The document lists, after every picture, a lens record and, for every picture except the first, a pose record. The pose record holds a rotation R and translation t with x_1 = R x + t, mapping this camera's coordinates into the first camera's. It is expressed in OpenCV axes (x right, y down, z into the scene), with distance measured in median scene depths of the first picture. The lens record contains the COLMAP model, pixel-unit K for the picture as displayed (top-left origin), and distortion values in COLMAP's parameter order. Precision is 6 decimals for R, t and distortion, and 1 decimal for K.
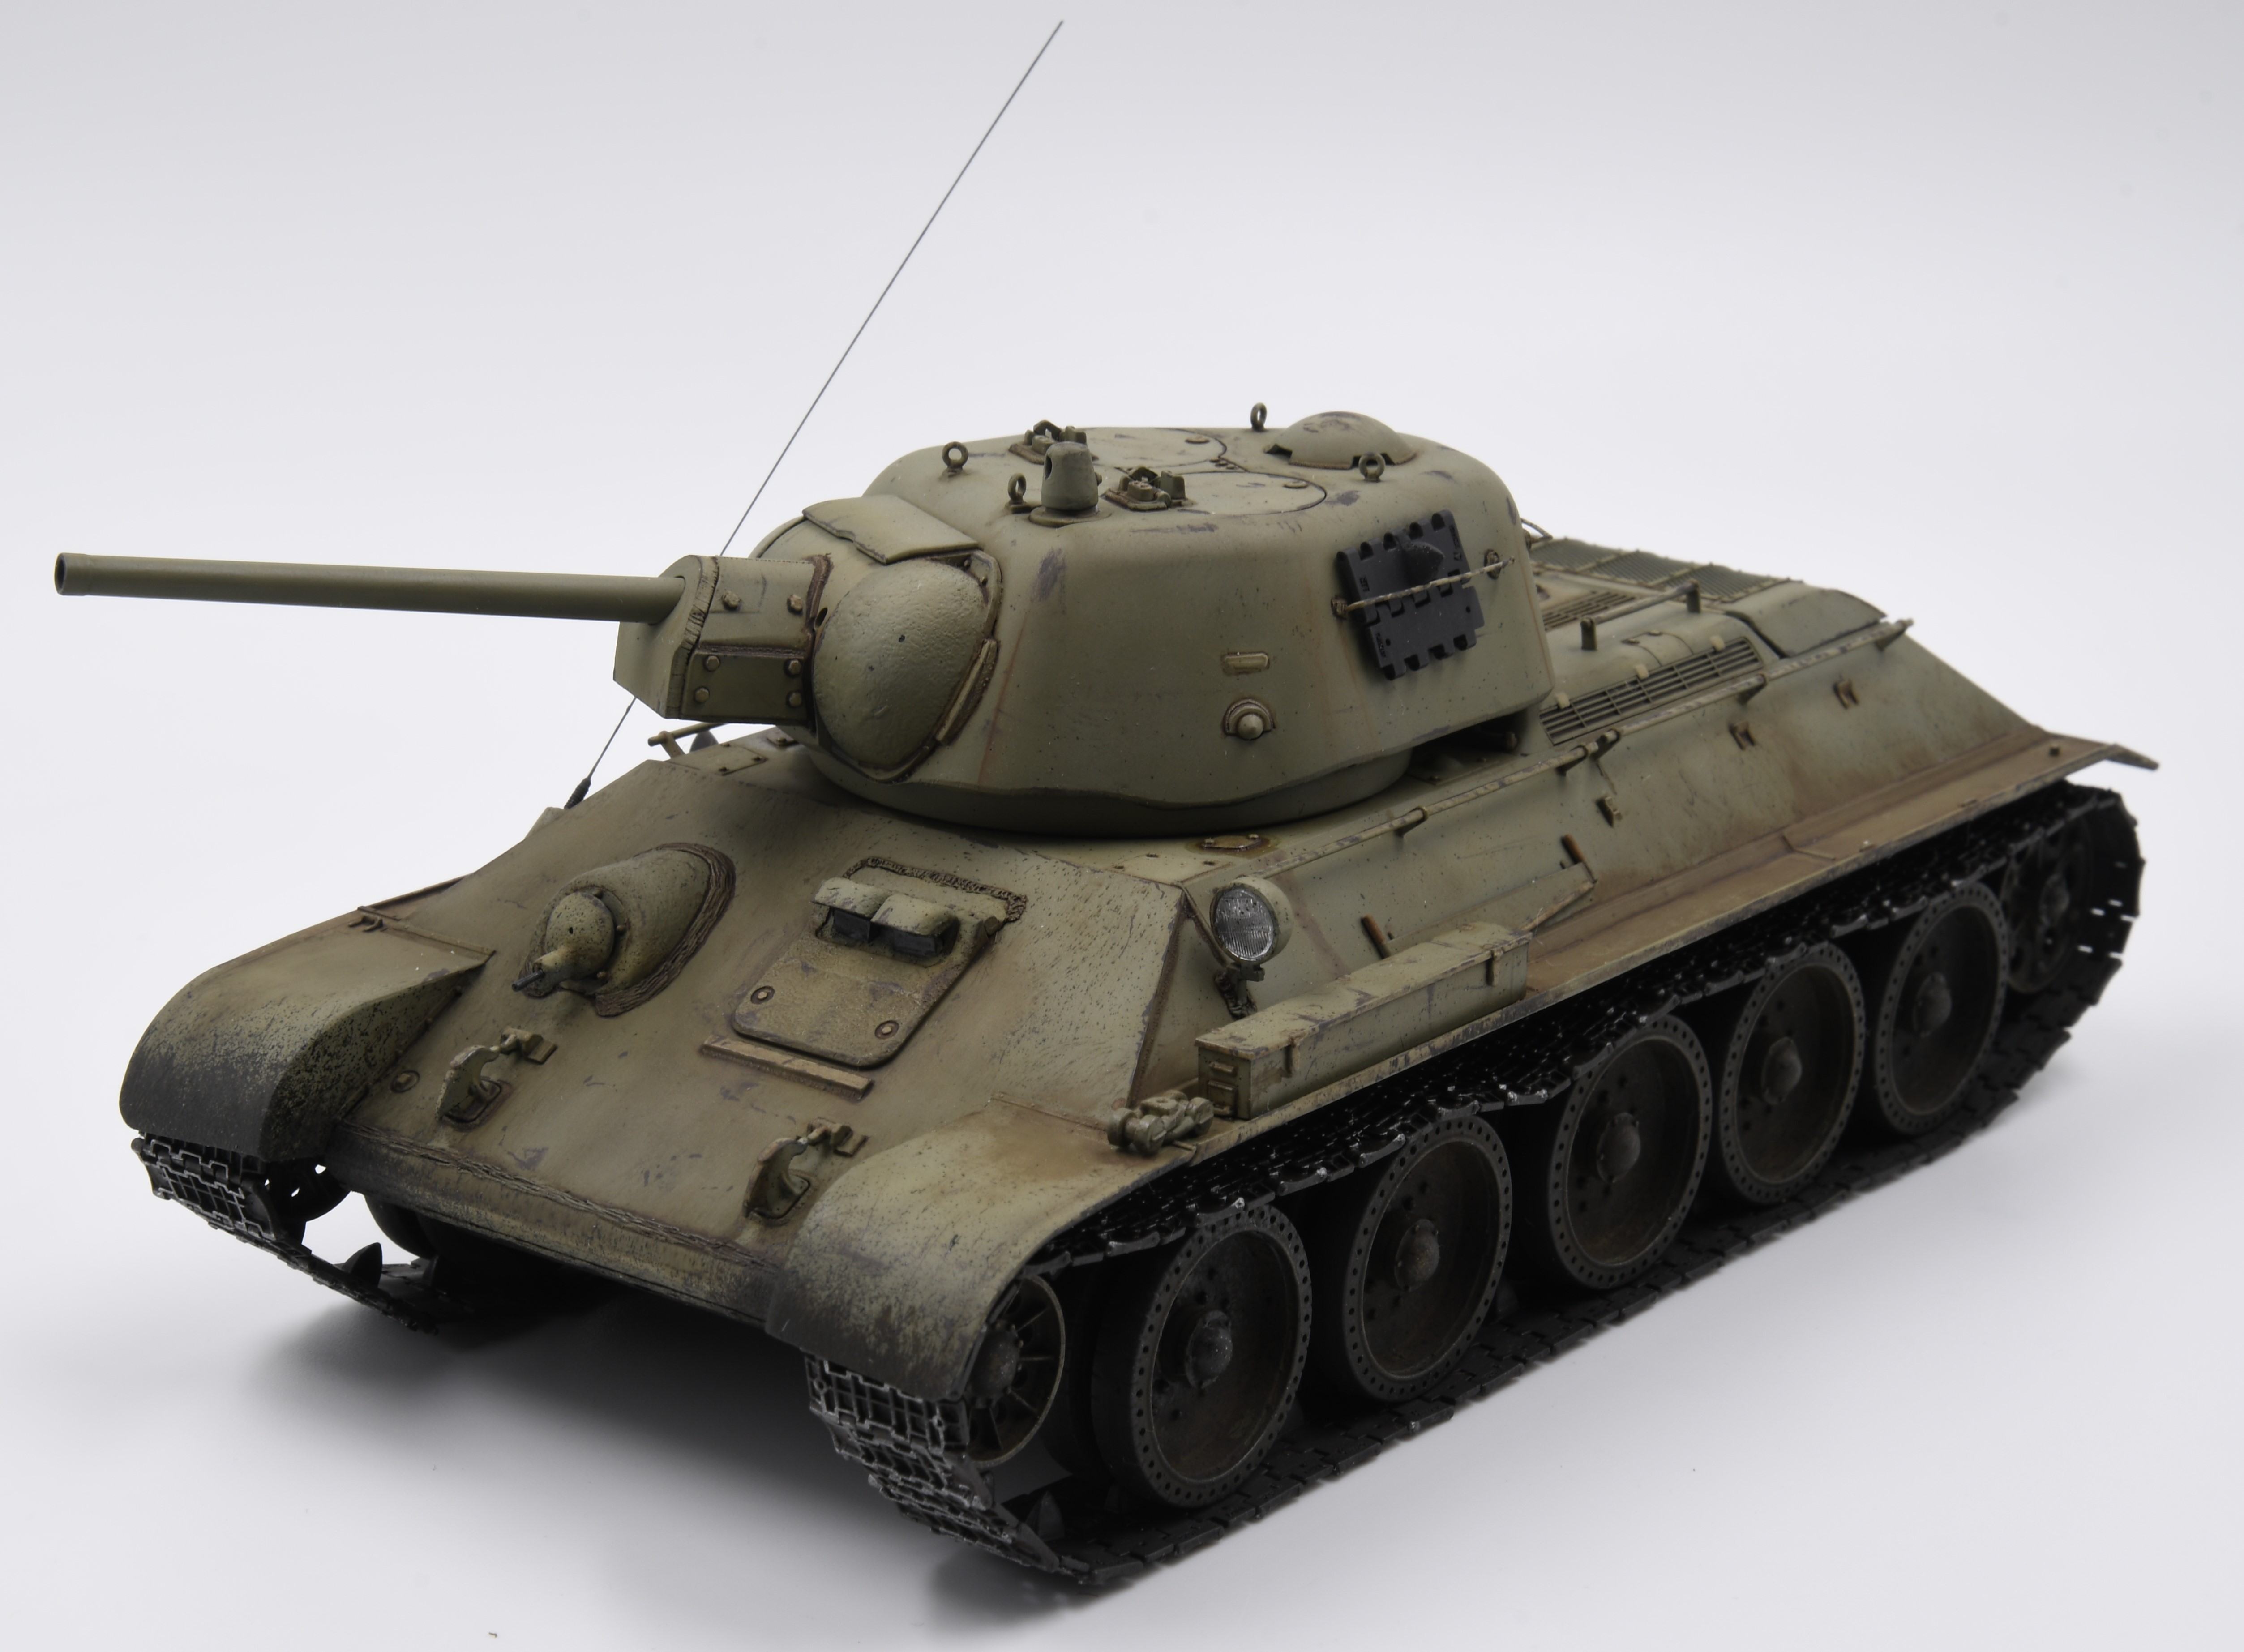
lens RADIAL K [[5077.1, 0, 1035.9], [0, 5077.1, 821.5], [0, 0, 1]] dist [0.140447, -0.374976]
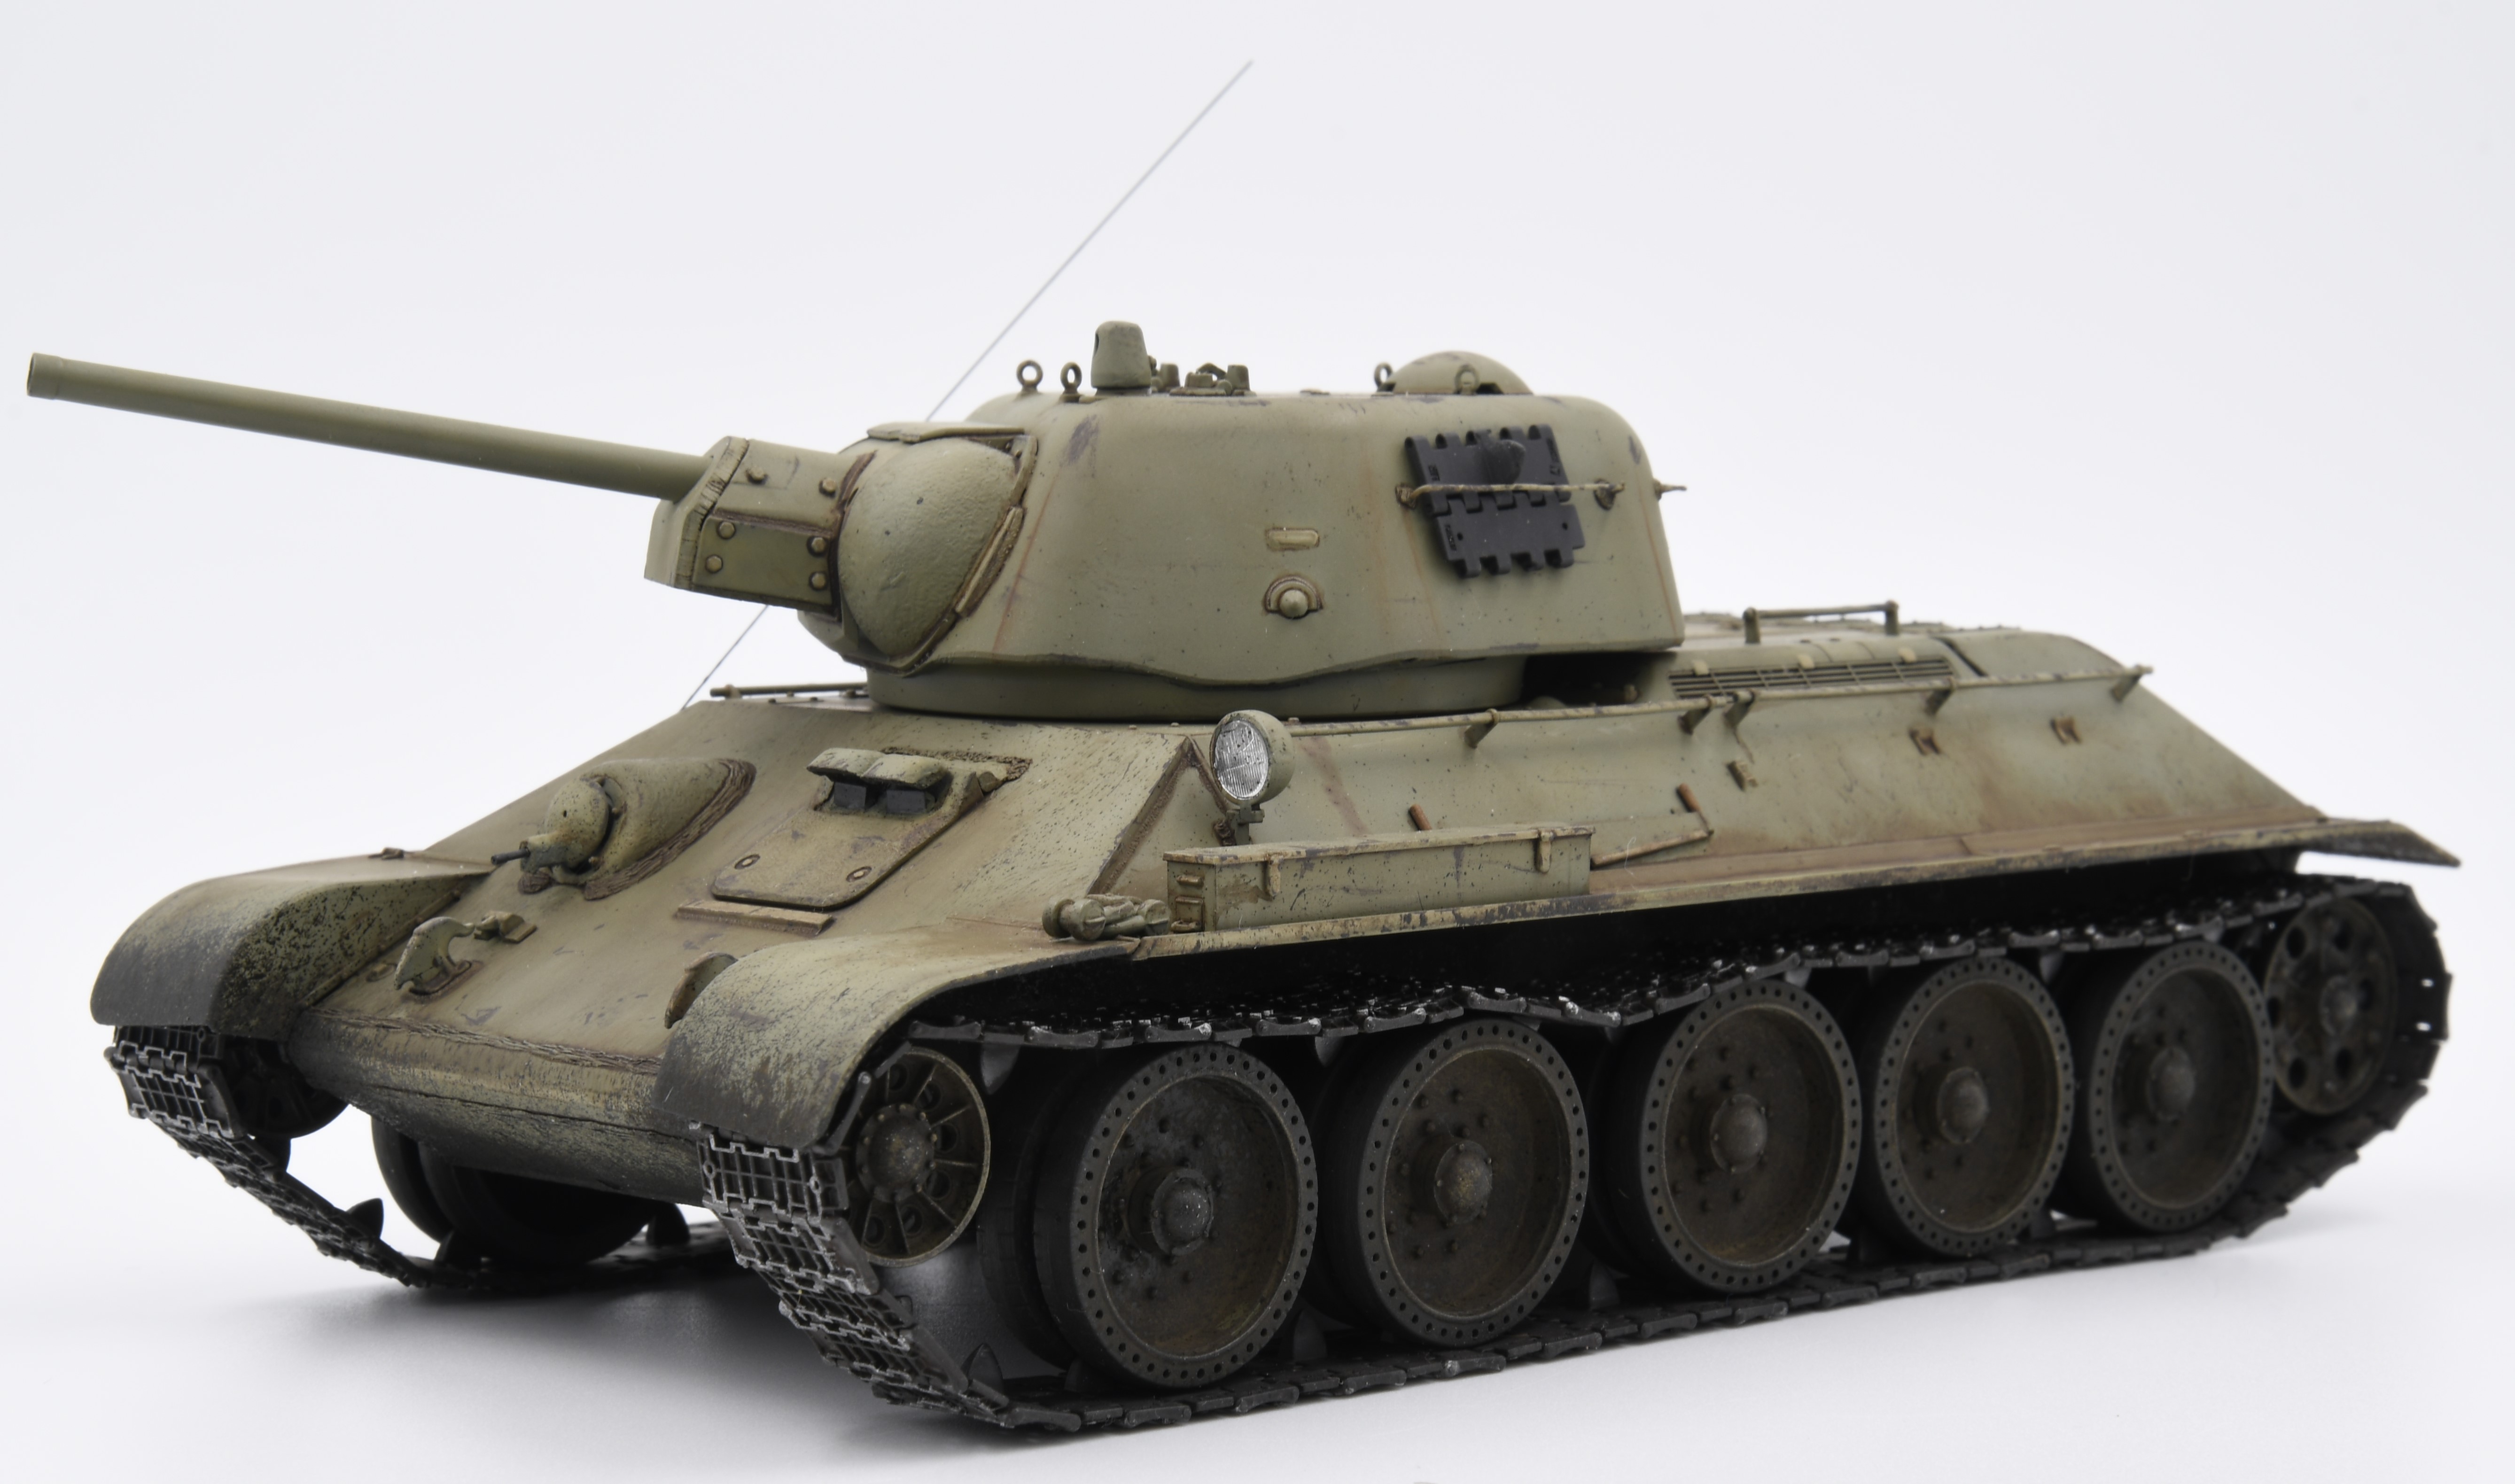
lens RADIAL K [[5710.5, 0, 1257.5], [0, 5710.5, 742.0], [0, 0, 1]] dist [0.114079, 0.303283]
pose [[0.990674, 0.004650, -0.136174, 0.178207], [-0.034736, 0.975014, -0.219410, 0.235439], [0.131752, 0.222094, 0.966083, -0.001661]]
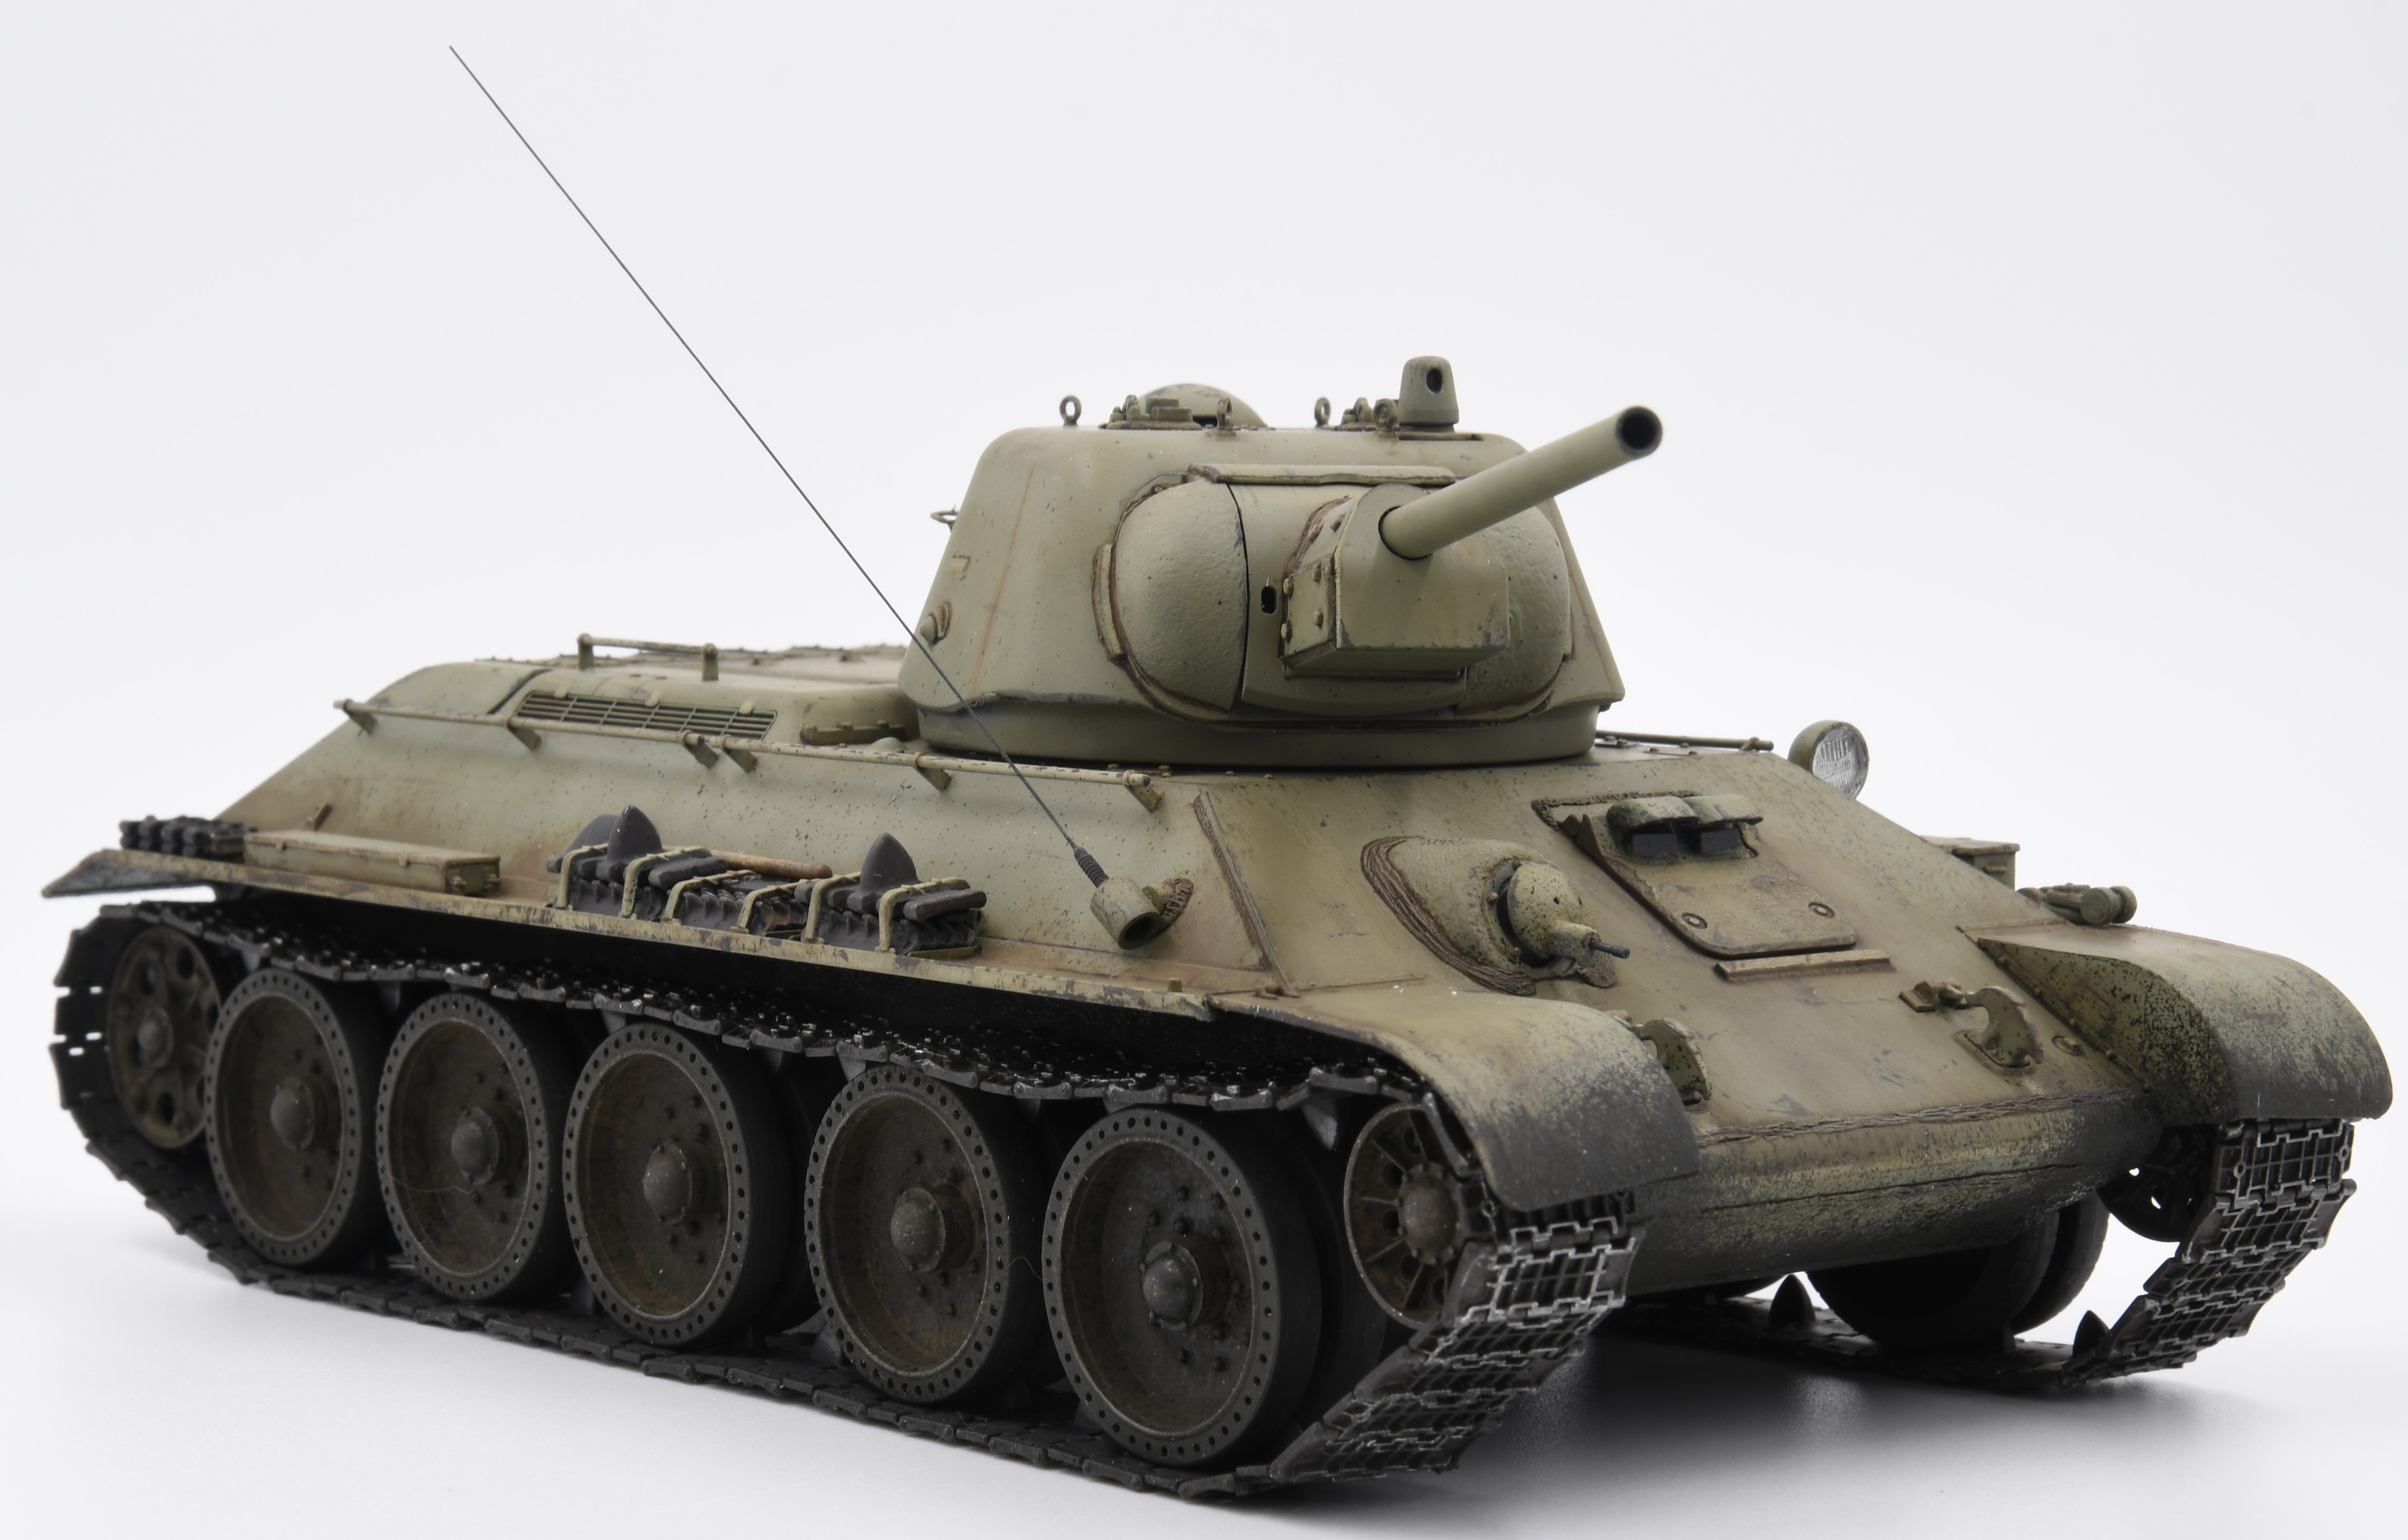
lens RADIAL K [[5782.2, 0, 1204.0], [0, 5782.2, 770.0], [0, 0, 1]] dist [0.244895, -0.517911]
pose [[0.183895, -0.078071, 0.979841, -1.050469], [0.280368, 0.959596, 0.023839, -0.039077], [-0.942113, 0.270332, 0.198354, 0.859887]]
